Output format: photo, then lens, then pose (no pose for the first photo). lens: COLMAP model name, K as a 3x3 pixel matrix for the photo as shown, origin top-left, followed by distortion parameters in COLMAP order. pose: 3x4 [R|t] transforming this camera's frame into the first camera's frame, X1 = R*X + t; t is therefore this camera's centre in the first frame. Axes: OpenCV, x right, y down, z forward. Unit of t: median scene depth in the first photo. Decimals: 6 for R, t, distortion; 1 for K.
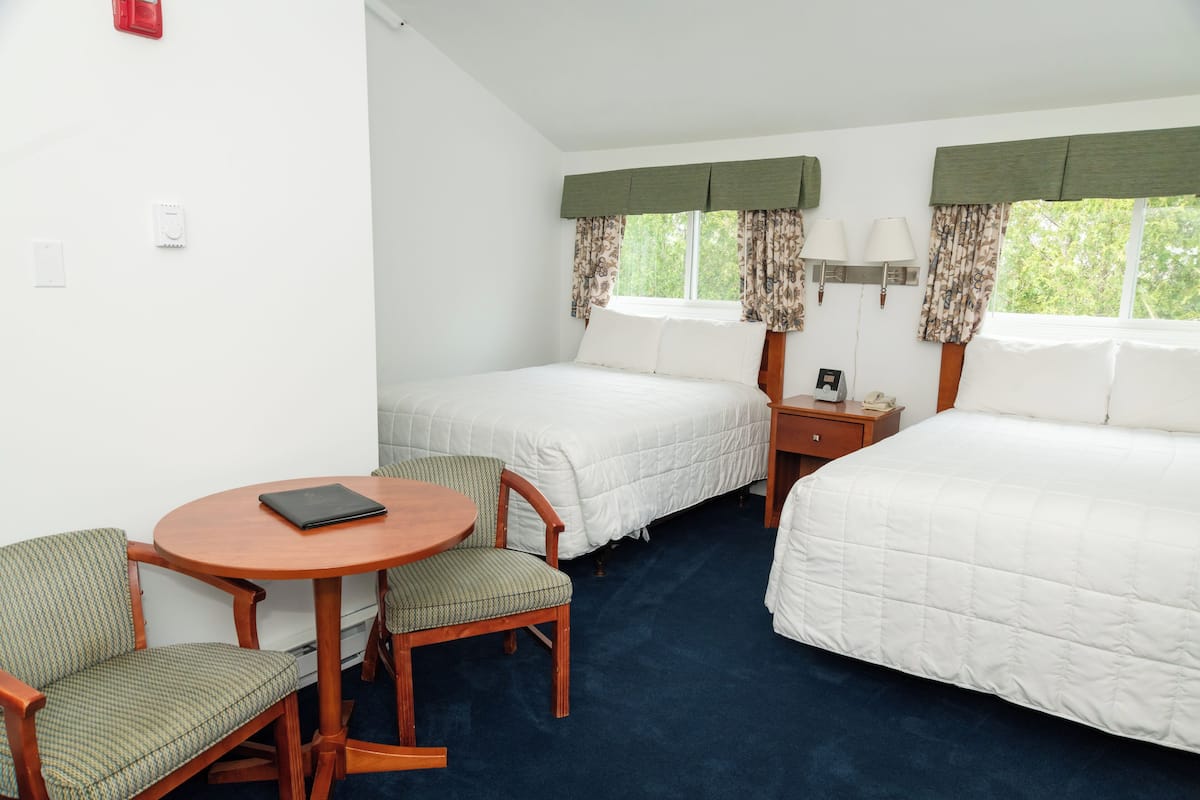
lens RADIAL K [[767.6, 0, 589.3], [0, 767.6, 398.1], [0, 0, 1]] dist [0.008218, -0.007639]
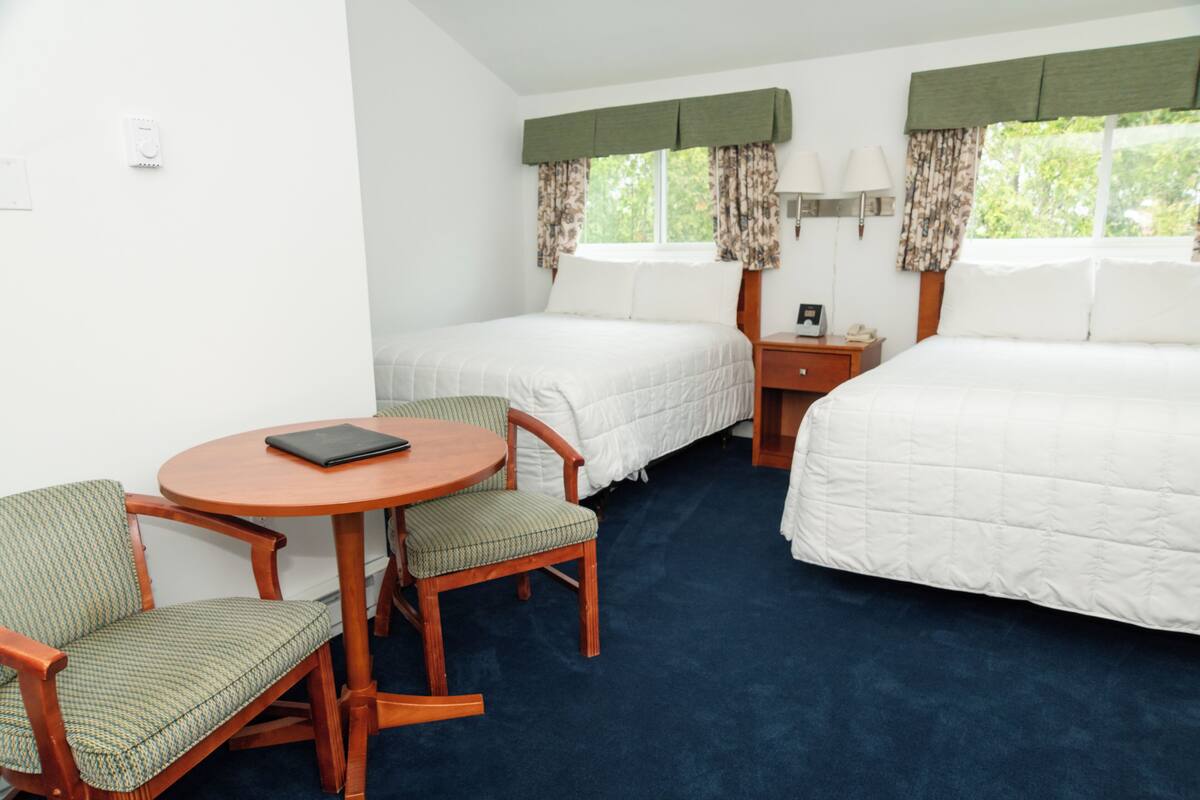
lens RADIAL K [[767.6, 0, 590.2], [0, 767.6, 391.4], [0, 0, 1]] dist [0.008218, -0.007639]
pose [[0.996109, -0.050516, 0.072221, -0.084229], [0.047921, 0.998157, 0.037219, 0.043674], [-0.073968, -0.033613, 0.996694, 0.047356]]
